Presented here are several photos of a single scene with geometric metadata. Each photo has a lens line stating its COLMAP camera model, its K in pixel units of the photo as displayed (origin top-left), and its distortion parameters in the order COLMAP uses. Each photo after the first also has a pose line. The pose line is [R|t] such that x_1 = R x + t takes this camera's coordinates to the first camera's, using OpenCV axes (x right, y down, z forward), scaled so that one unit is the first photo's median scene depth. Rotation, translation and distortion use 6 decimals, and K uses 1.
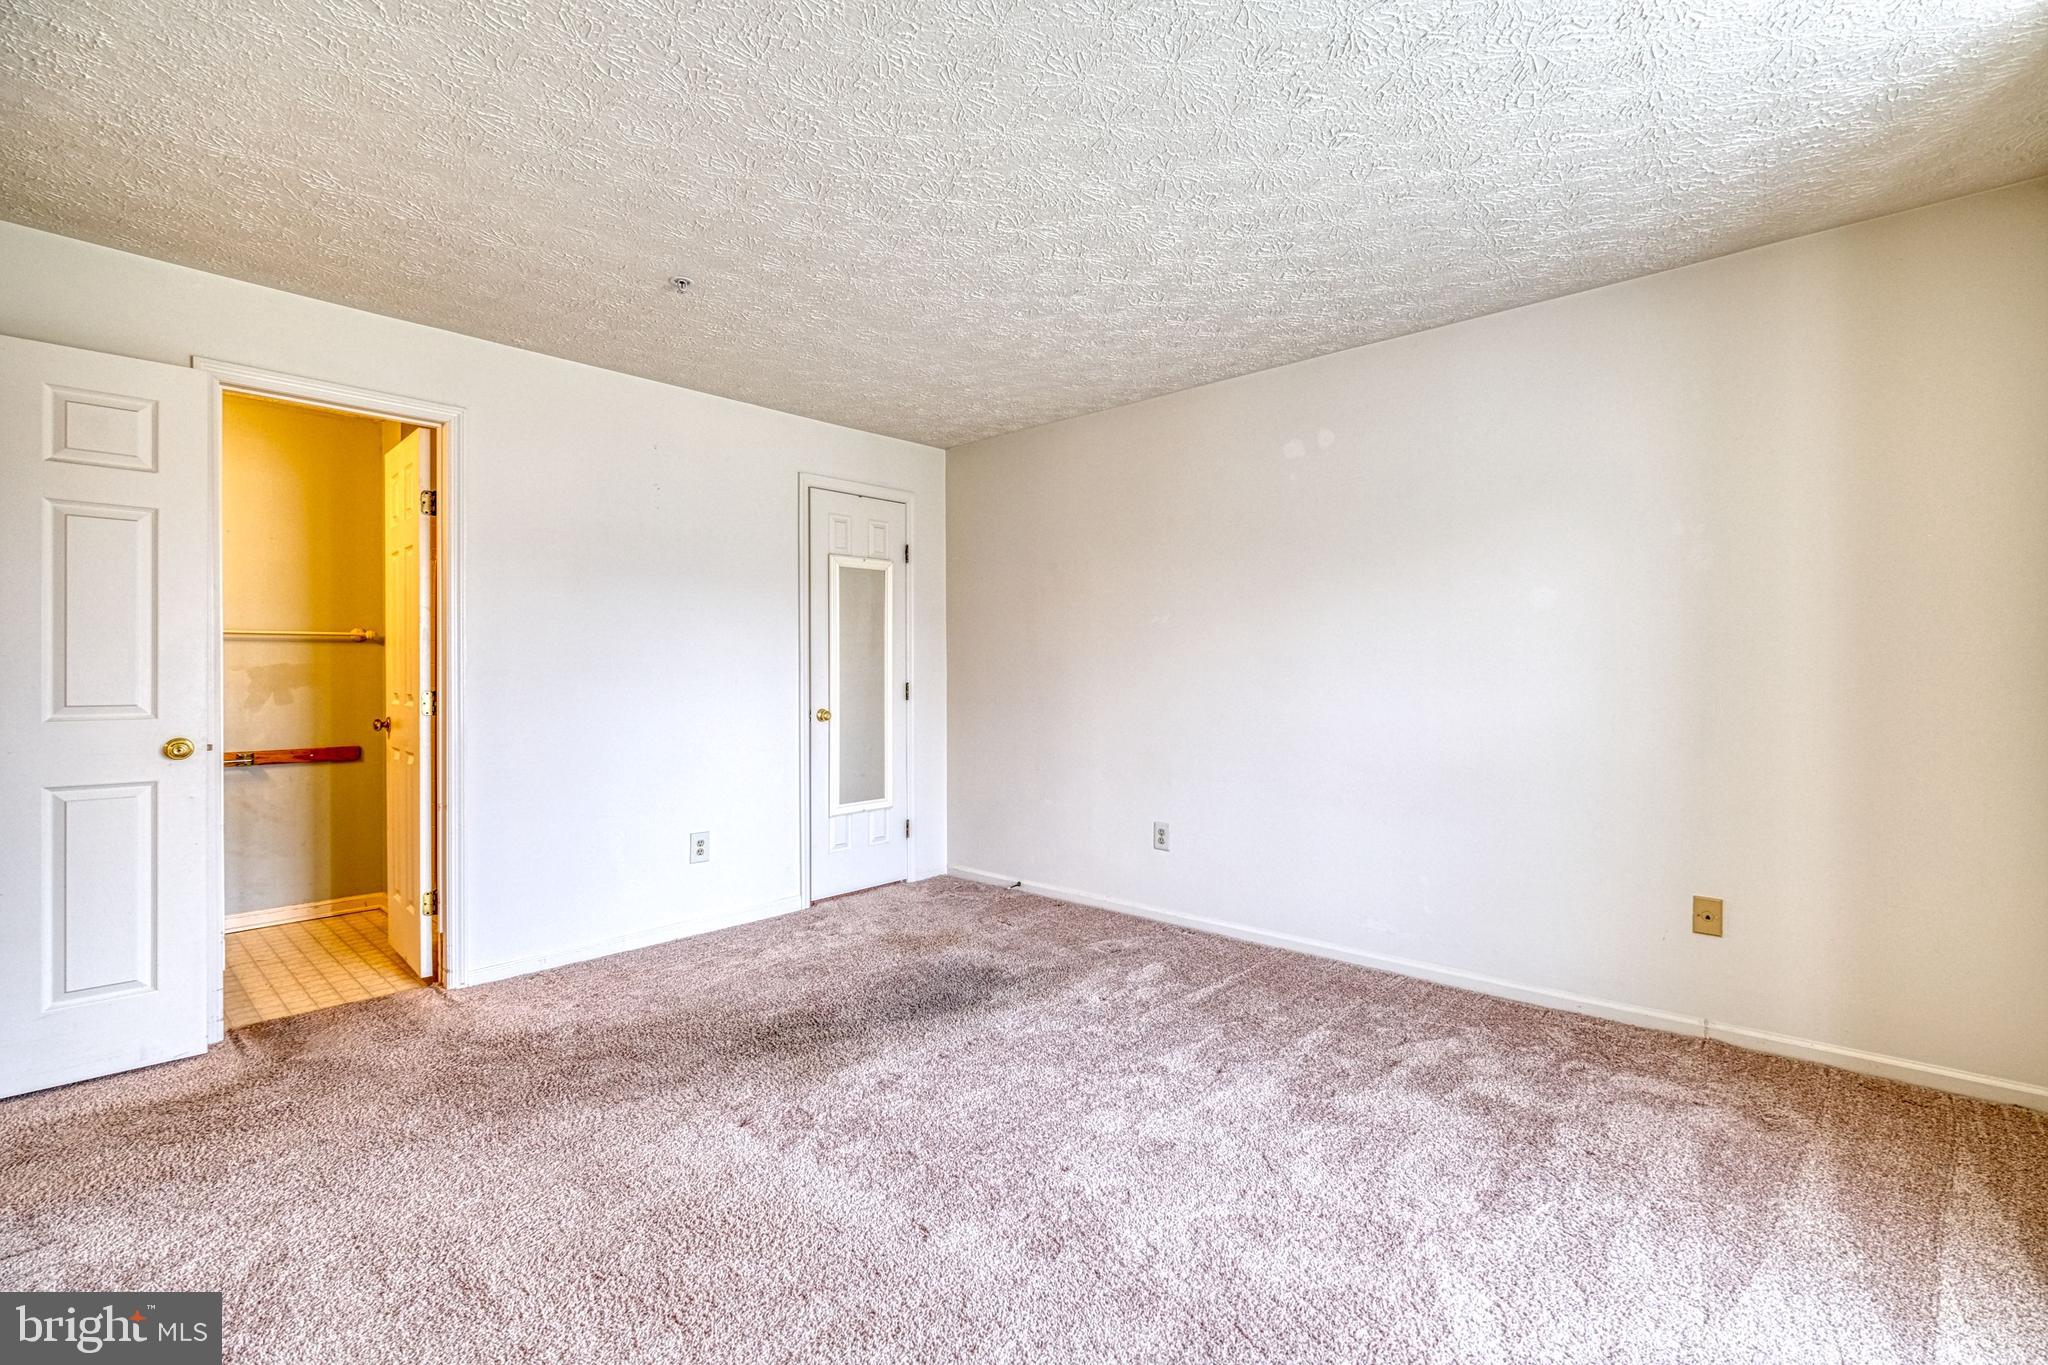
lens RADIAL K [[896.0, 0, 1035.5], [0, 896.0, 670.1], [0, 0, 1]] dist [-0.000123, -0.000504]
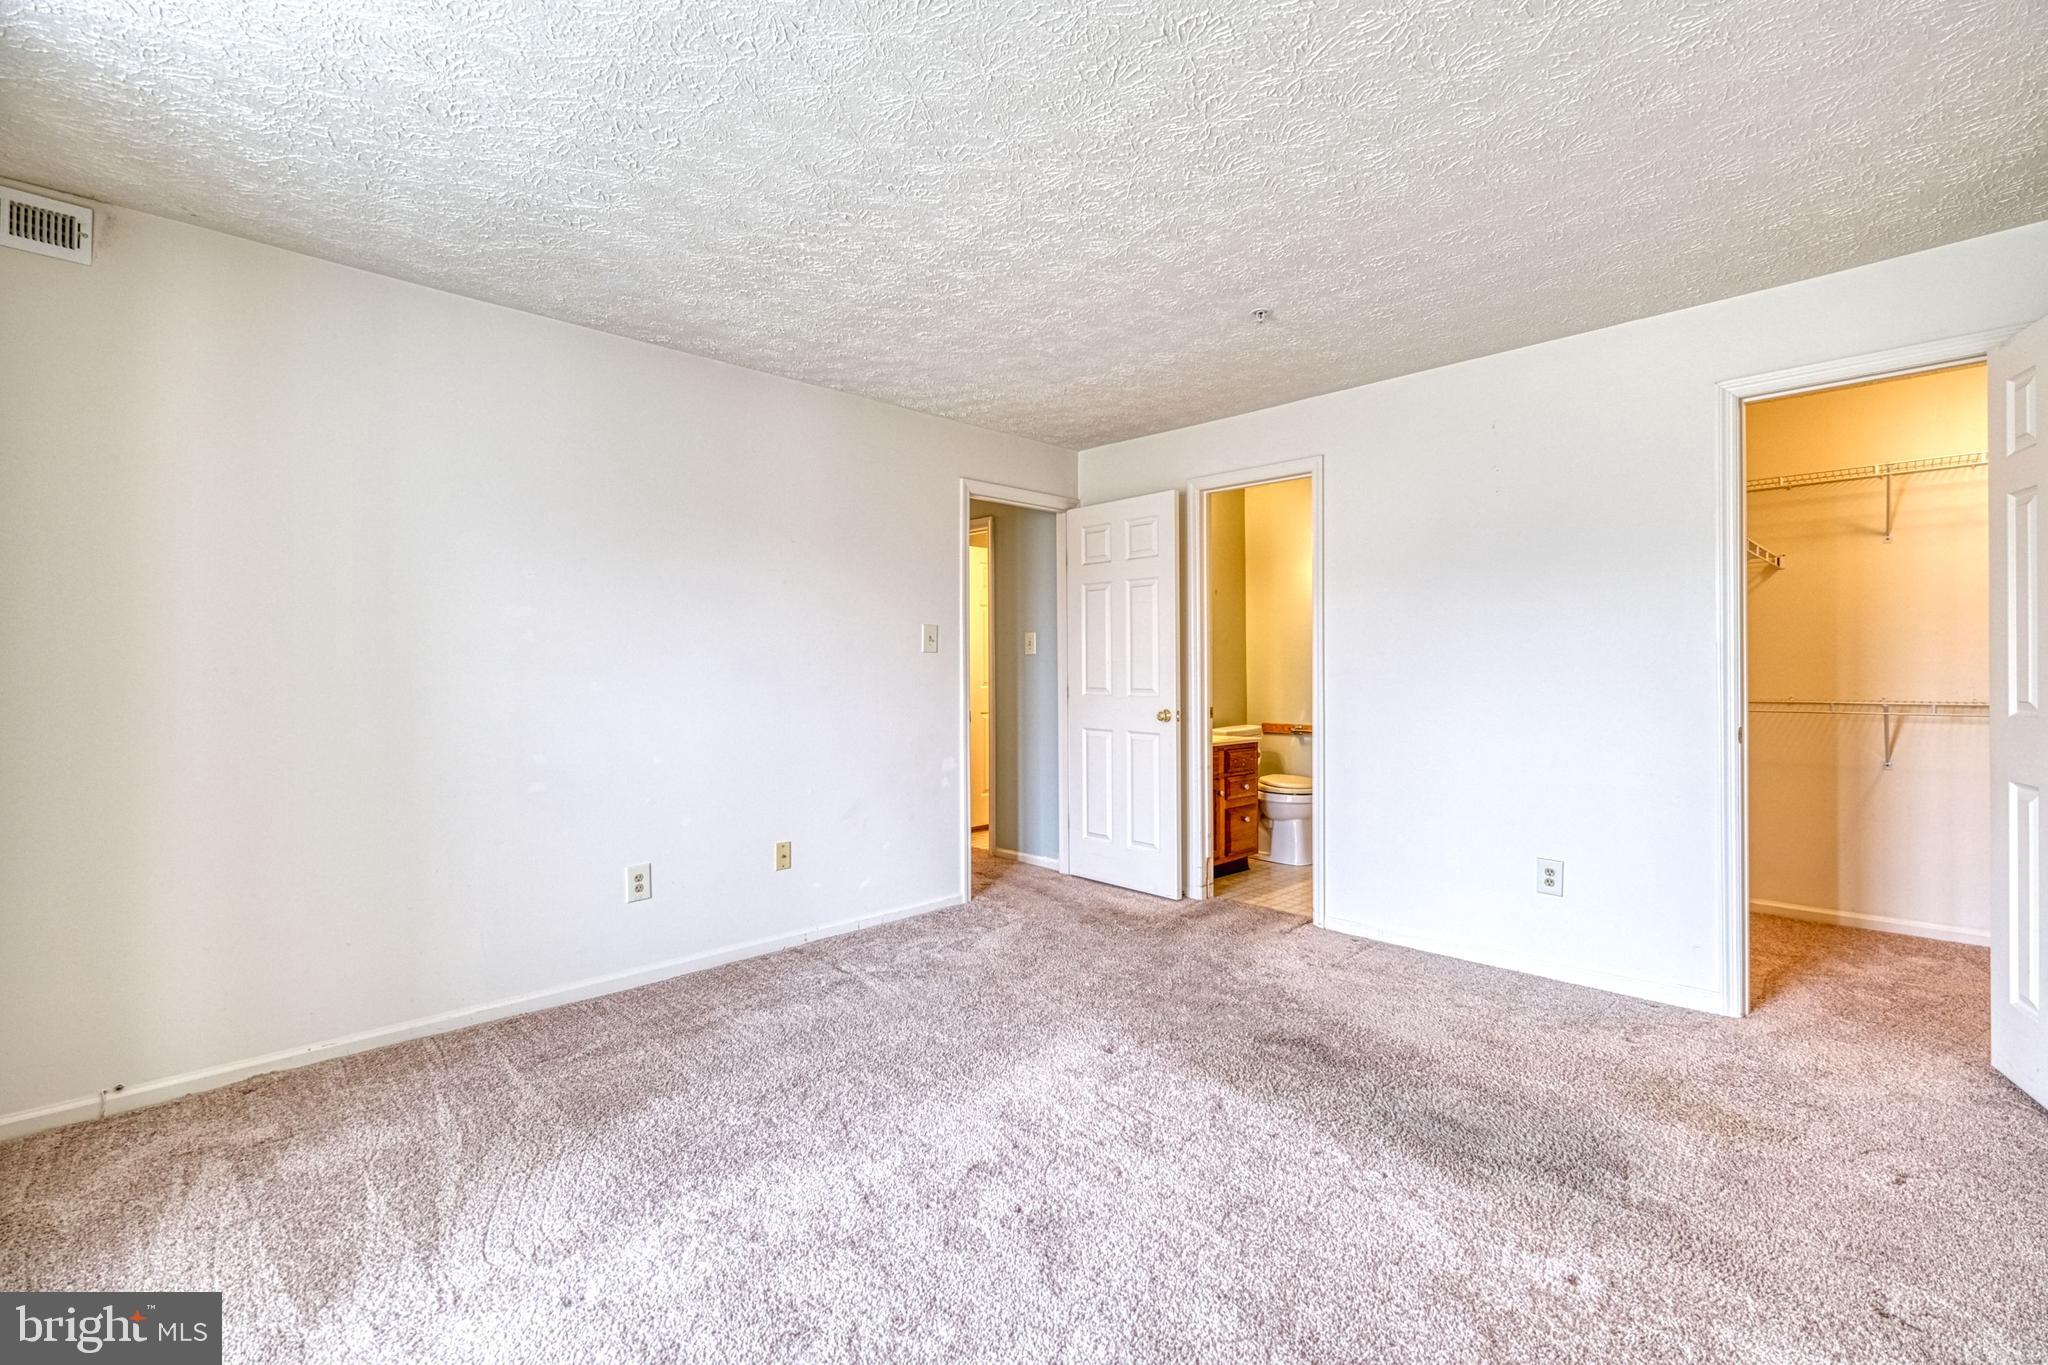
lens RADIAL K [[896.0, 0, 1035.5], [0, 896.0, 670.1], [0, 0, 1]] dist [-0.000123, -0.000504]
pose [[-0.049856, 0.007154, -0.998731, 0.643247], [0.008507, 0.999941, 0.006738, -0.011490], [0.998720, -0.008160, -0.049914, 0.712860]]
